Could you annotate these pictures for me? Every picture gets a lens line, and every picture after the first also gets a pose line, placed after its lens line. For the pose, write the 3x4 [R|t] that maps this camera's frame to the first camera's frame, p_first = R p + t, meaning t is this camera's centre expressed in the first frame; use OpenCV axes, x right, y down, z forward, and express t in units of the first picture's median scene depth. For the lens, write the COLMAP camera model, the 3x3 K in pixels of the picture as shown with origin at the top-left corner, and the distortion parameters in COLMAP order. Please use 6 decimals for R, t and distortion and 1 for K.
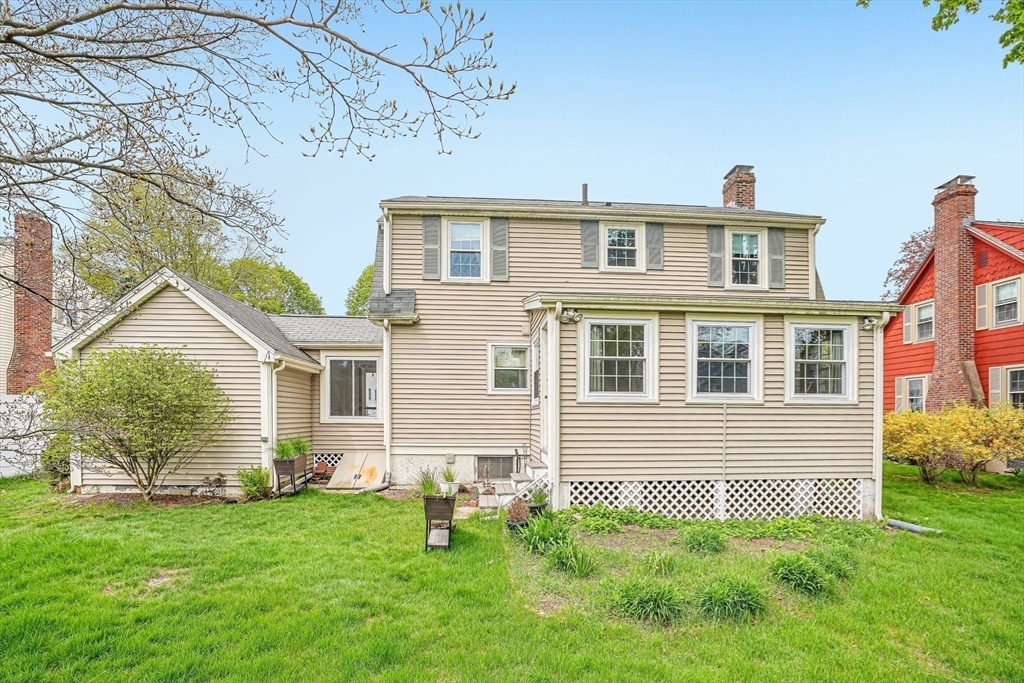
lens RADIAL K [[452.1, 0, 512.6], [0, 452.1, 409.6], [0, 0, 1]] dist [-0.028814, -0.000037]
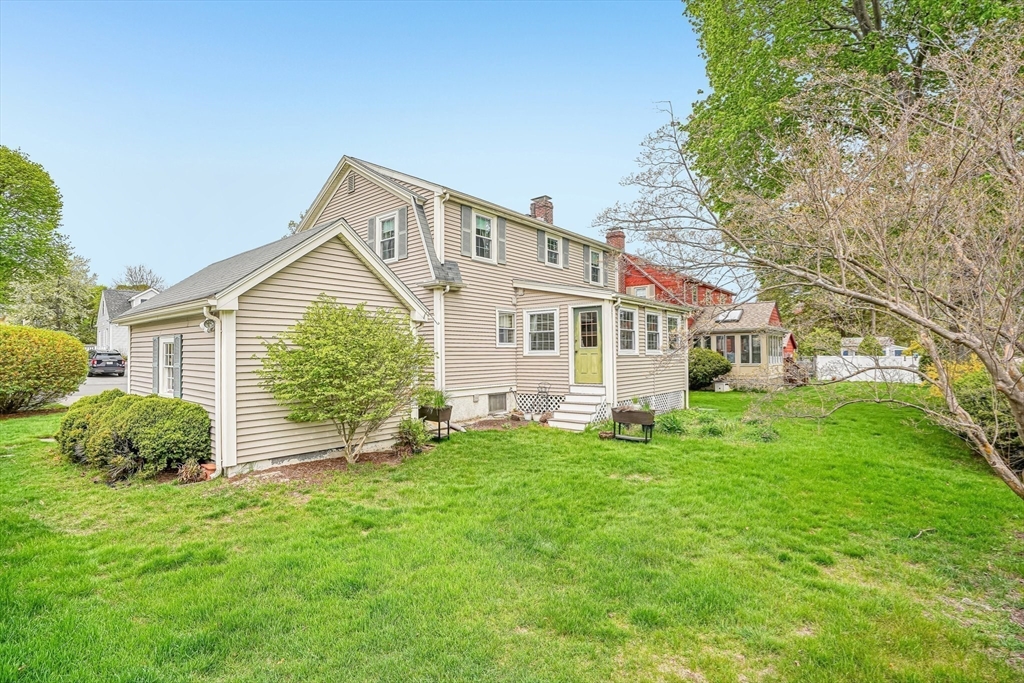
lens RADIAL K [[458.9, 0, 512.0], [0, 458.9, 341.5], [0, 0, 1]] dist [-0.063194, 0.018948]
pose [[0.686279, 0.003934, 0.727328, -1.041931], [-0.001422, 0.999991, -0.004068, -0.048113], [-0.727337, 0.001757, 0.686278, 0.034455]]
